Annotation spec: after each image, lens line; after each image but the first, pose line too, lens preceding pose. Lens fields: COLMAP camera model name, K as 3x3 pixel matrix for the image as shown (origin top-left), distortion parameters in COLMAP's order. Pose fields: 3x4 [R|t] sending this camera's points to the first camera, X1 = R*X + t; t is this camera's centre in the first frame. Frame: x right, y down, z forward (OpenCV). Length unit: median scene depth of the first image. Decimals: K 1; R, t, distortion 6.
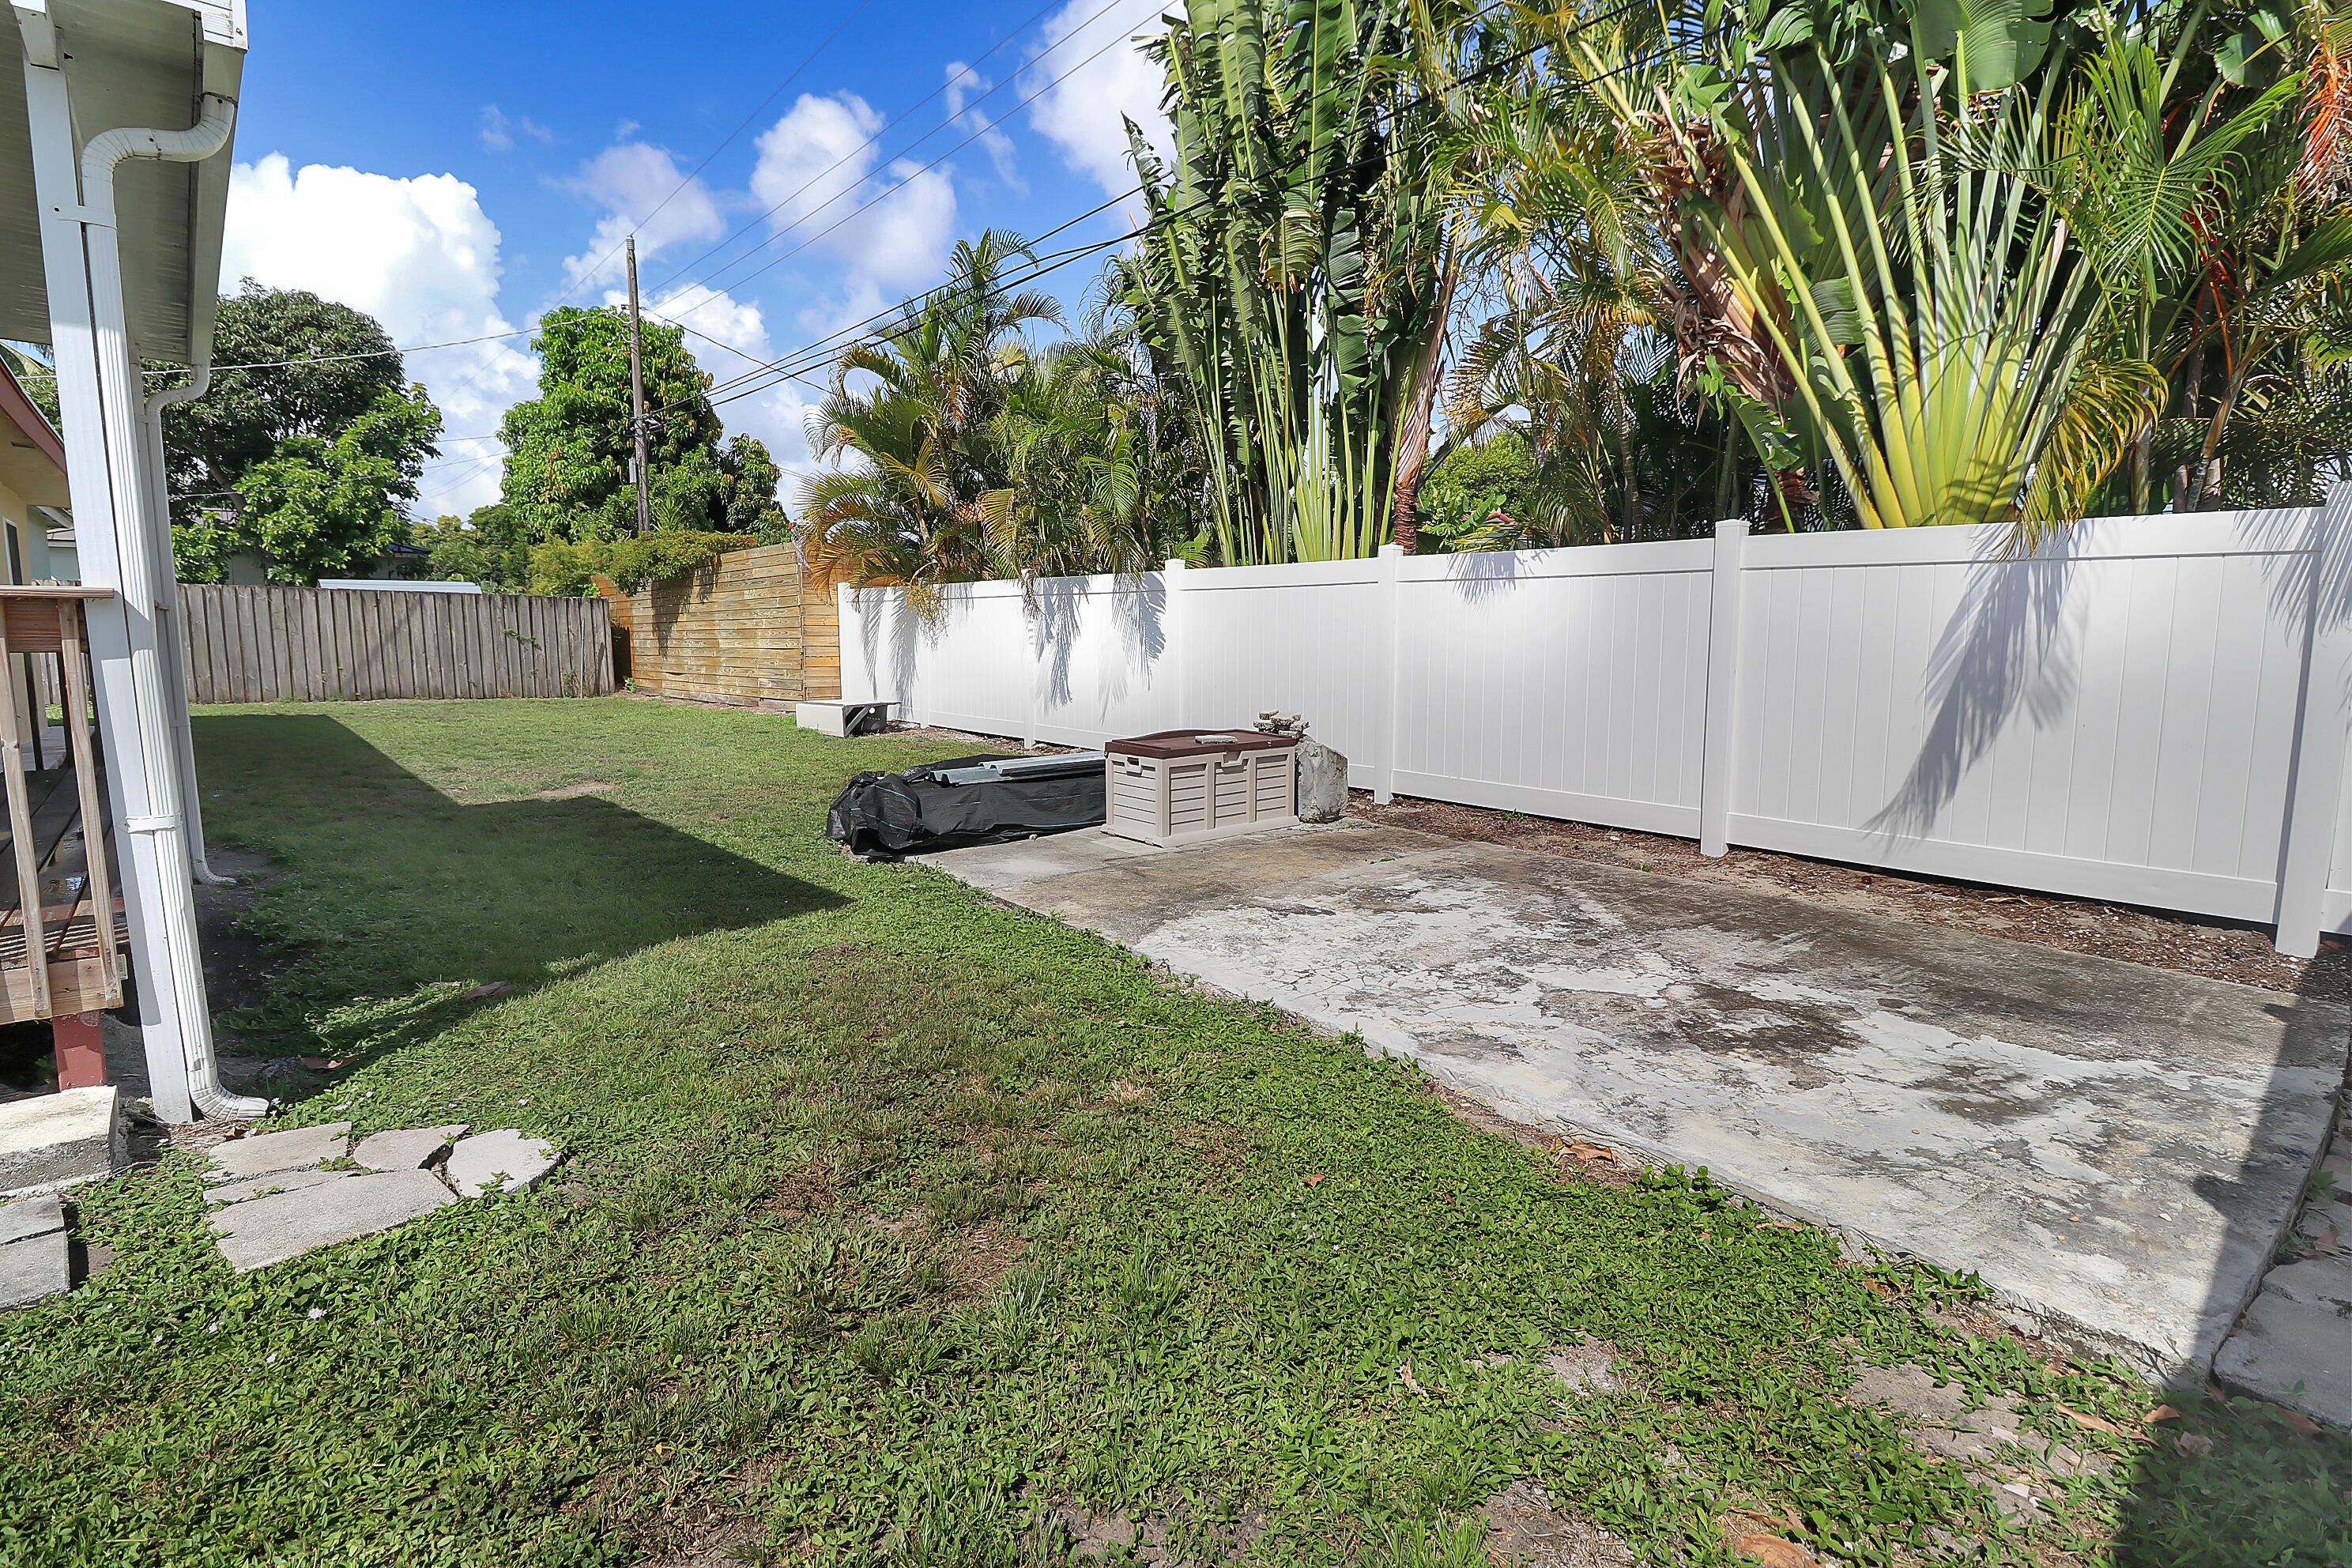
lens RADIAL K [[1091.1, 0, 1167.5], [0, 1091.1, 753.9], [0, 0, 1]] dist [0.002106, -0.013968]
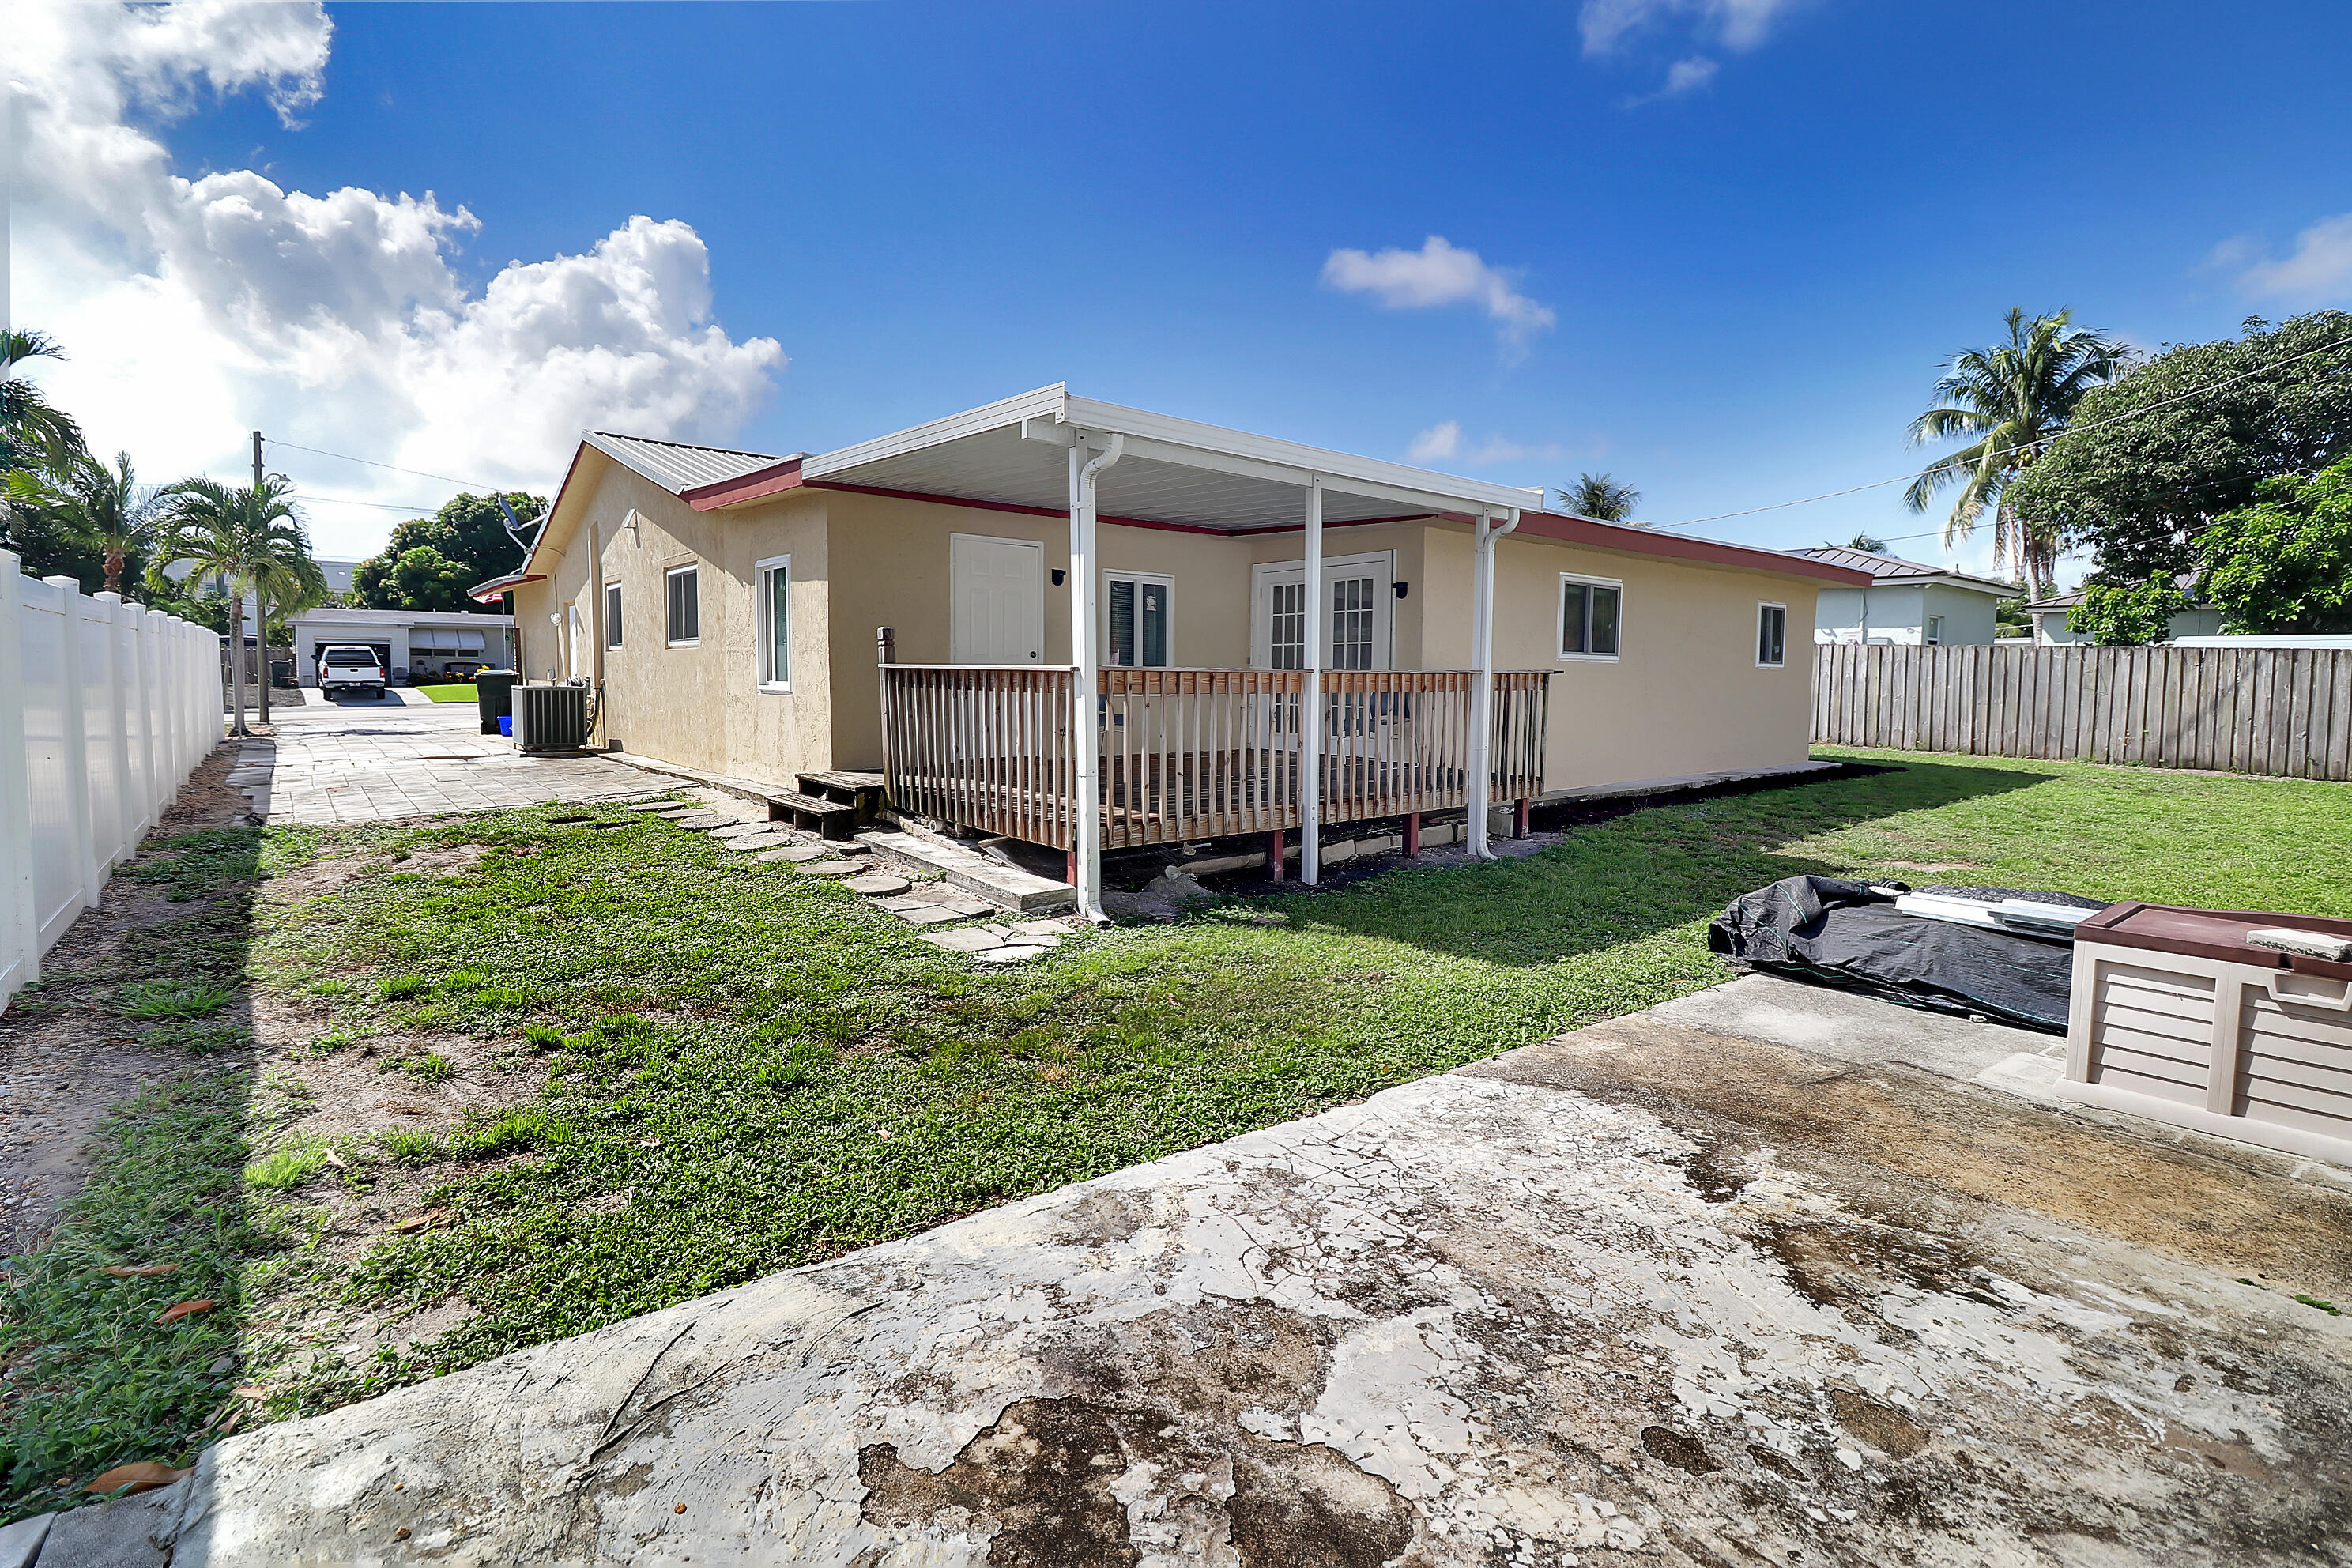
lens RADIAL K [[1091.1, 0, 1167.5], [0, 1091.1, 753.9], [0, 0, 1]] dist [0.002106, -0.013968]
pose [[-0.039149, 0.072303, -0.996614, 0.872246], [-0.124535, 0.989249, 0.076661, -0.114981], [0.991443, 0.127115, -0.029724, 0.852630]]
